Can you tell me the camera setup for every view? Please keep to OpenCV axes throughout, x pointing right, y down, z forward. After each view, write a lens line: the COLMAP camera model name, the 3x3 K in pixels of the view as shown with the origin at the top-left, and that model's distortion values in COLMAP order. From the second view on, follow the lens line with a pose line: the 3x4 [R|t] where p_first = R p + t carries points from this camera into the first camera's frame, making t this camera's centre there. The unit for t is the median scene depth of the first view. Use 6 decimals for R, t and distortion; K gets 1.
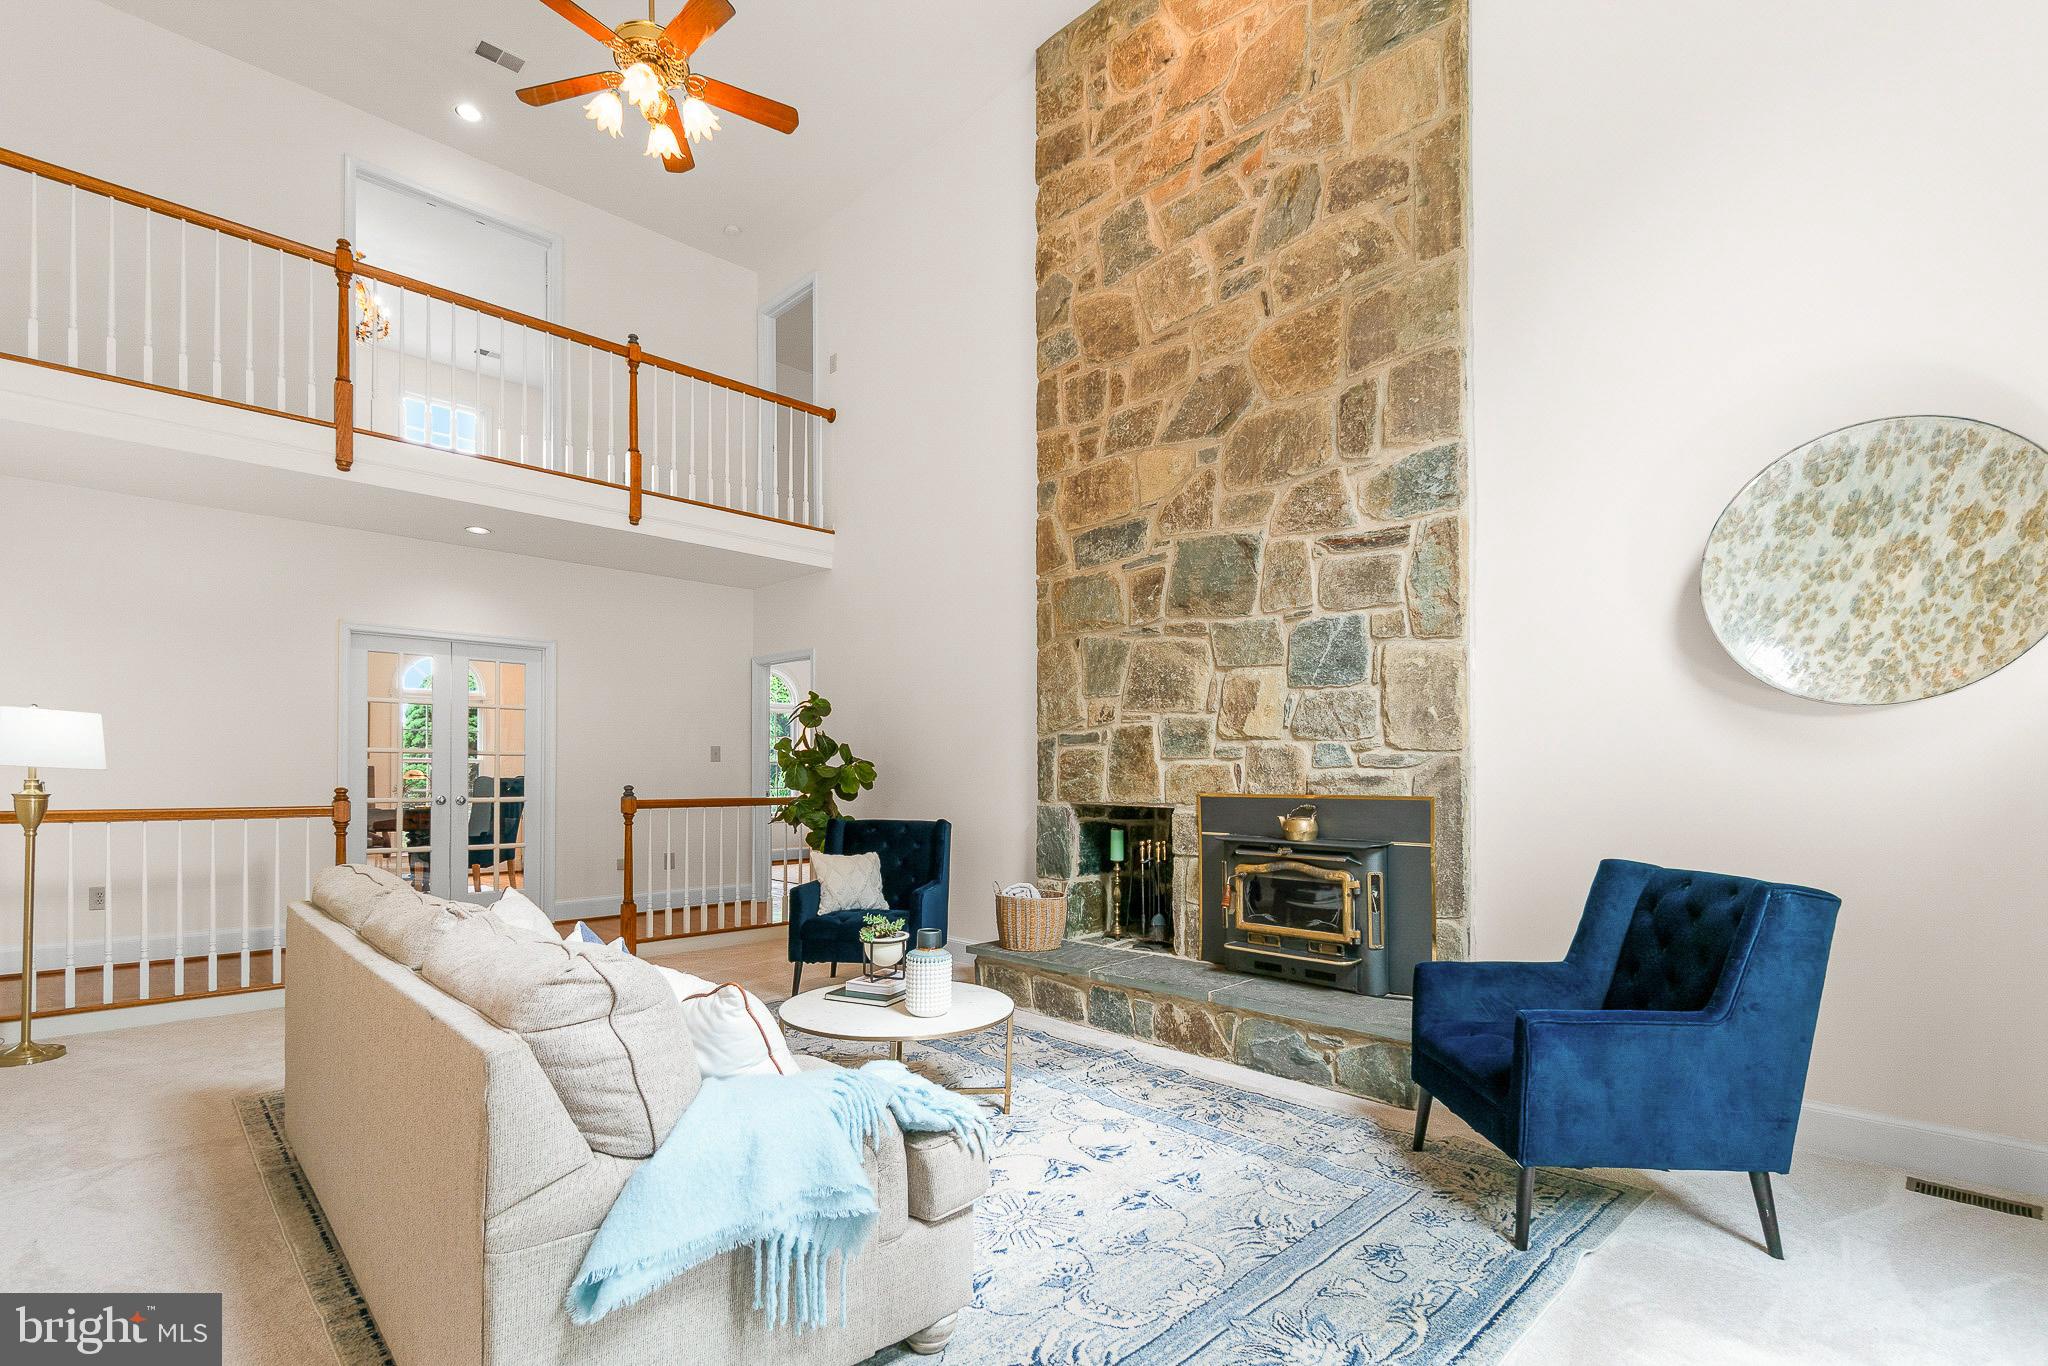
lens RADIAL K [[961.7, 0, 990.4], [0, 961.7, 770.3], [0, 0, 1]] dist [0.002299, -0.000426]
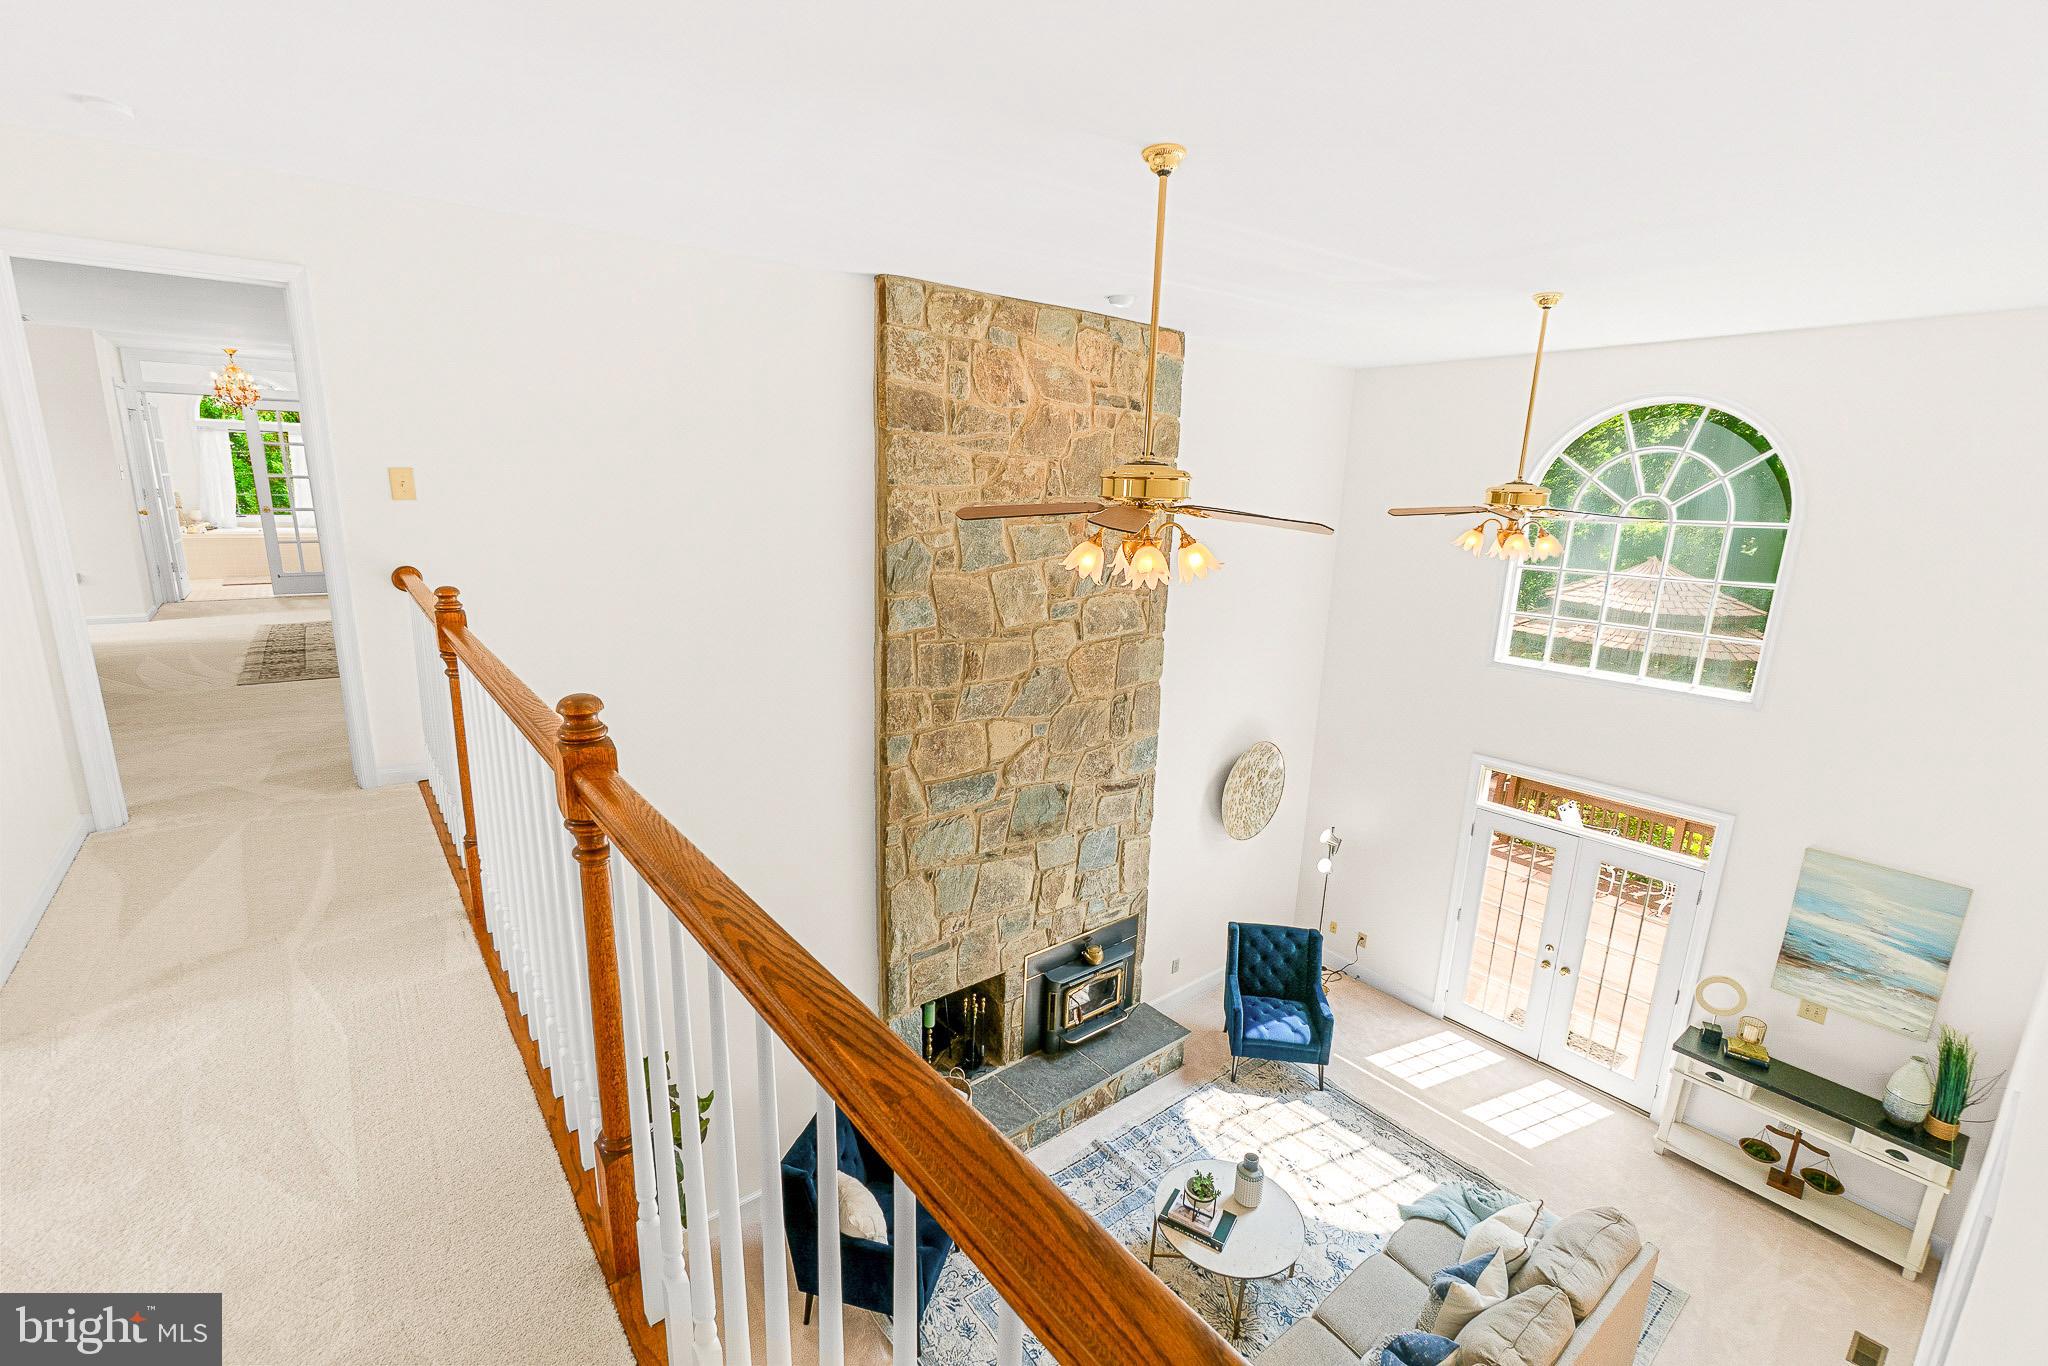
lens RADIAL K [[888.2, 0, 1029.3], [0, 888.2, 694.2], [0, 0, 1]] dist [-0.009068, 0.000566]
pose [[0.083719, -0.225125, 0.970727, -0.986994], [-0.034718, 0.972896, 0.228622, -0.664796], [-0.995884, -0.052842, 0.073634, 0.931256]]
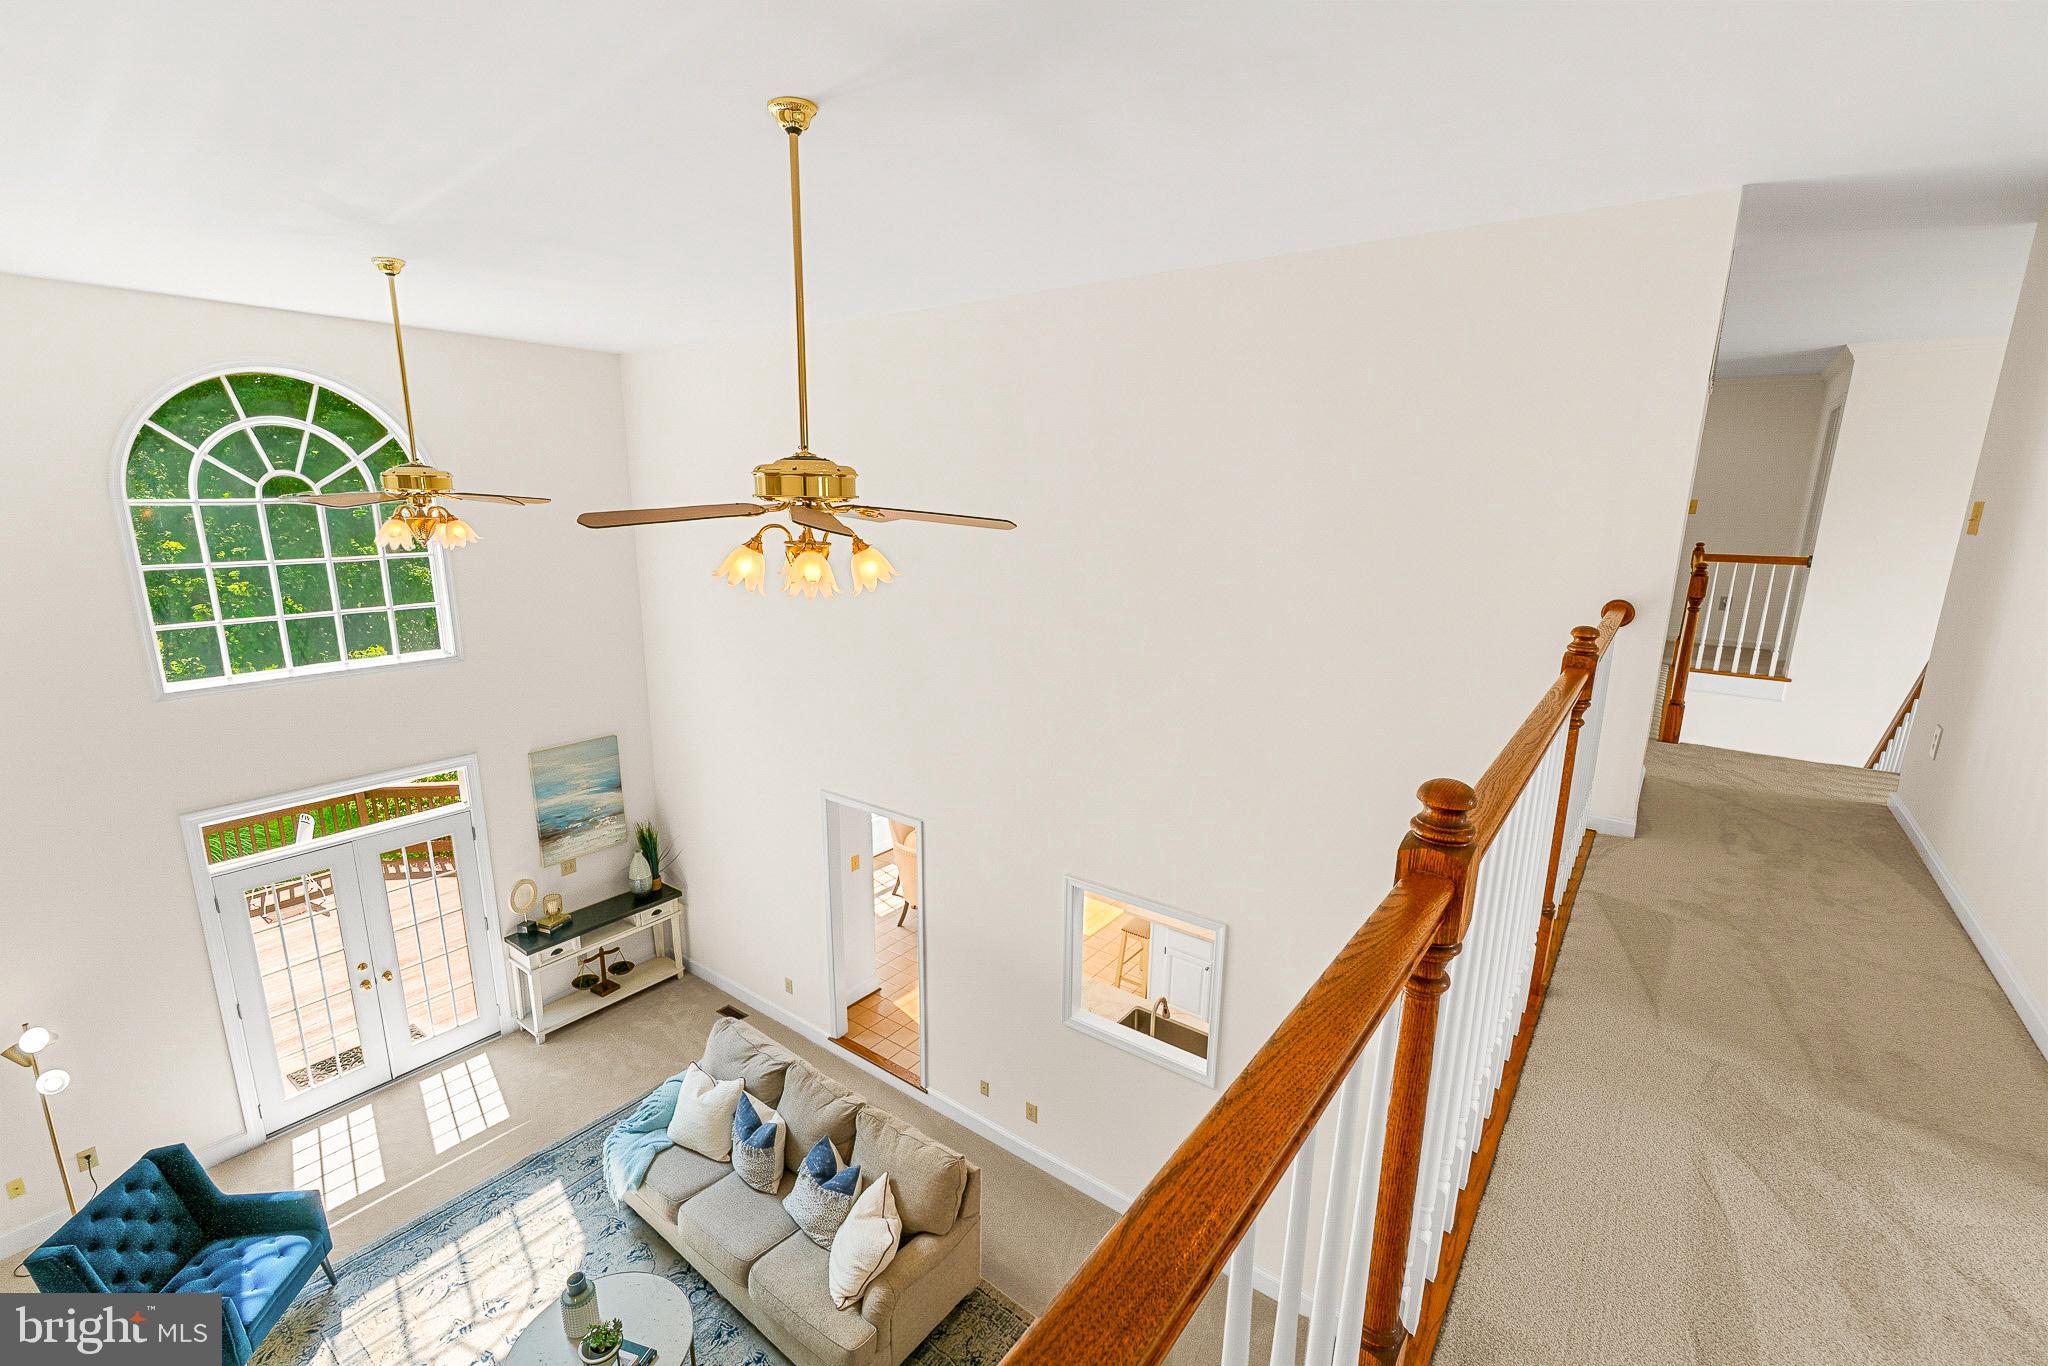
lens RADIAL K [[888.2, 0, 992.5], [0, 888.2, 692.8], [0, 0, 1]] dist [-0.009068, 0.000566]
pose [[-0.988348, 0.018254, -0.151112, -0.342997], [-0.015141, 0.976069, 0.216935, -0.667340], [0.151456, 0.216695, -0.964419, 1.516525]]
